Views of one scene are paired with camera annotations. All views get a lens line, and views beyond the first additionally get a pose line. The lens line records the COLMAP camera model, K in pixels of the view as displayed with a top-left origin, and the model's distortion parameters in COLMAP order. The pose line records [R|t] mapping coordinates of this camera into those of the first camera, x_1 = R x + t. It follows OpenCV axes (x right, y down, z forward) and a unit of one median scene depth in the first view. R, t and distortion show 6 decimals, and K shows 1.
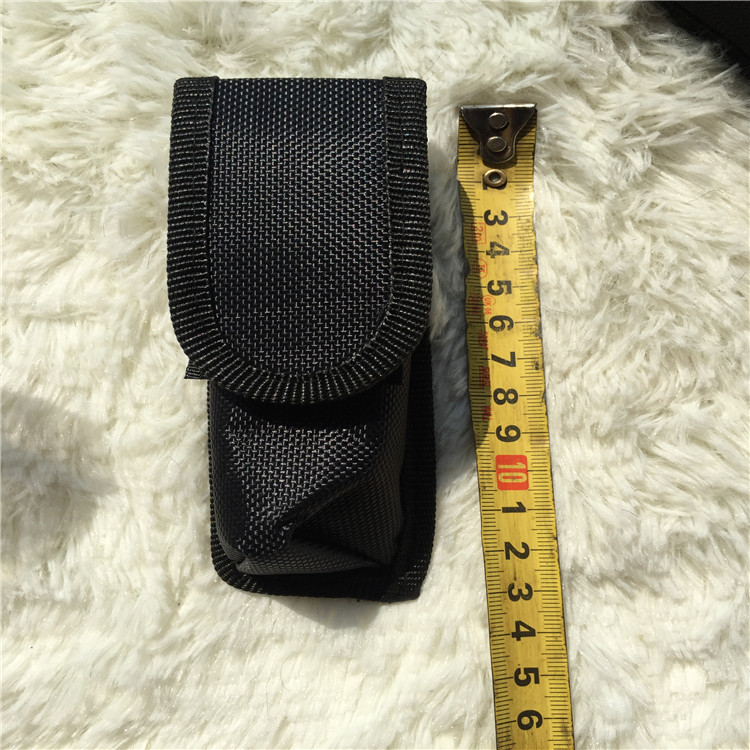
lens RADIAL K [[606.0, 0, 375.0], [0, 606.0, 375.0], [0, 0, 1]] dist [0.008856, -0.042466]
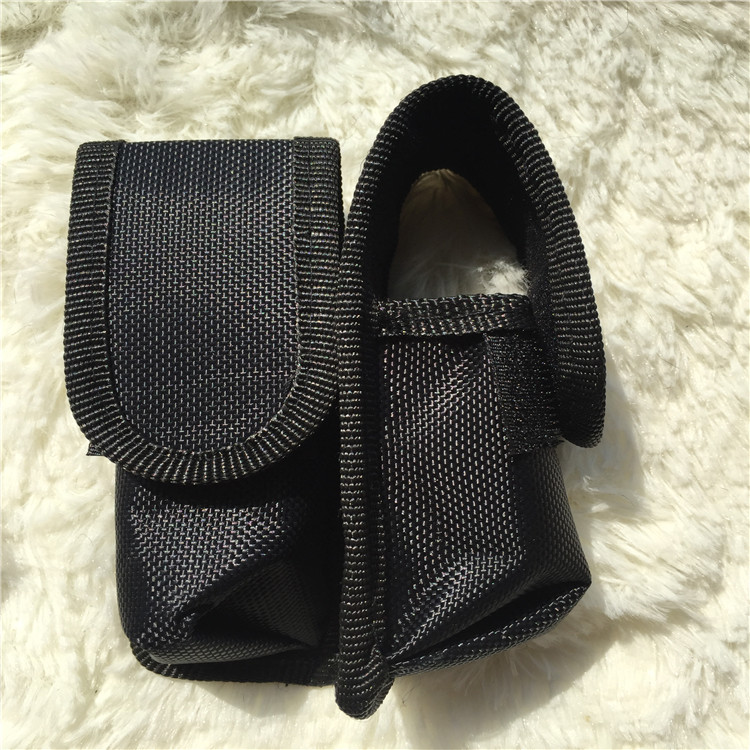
lens RADIAL K [[606.0, 0, 375.0], [0, 606.0, 375.0], [0, 0, 1]] dist [0.008856, -0.042466]
pose [[0.999716, -0.022501, 0.007839, 0.112343], [0.022867, 0.998473, -0.050279, -0.053750], [-0.006696, 0.050444, 0.998704, 0.044900]]
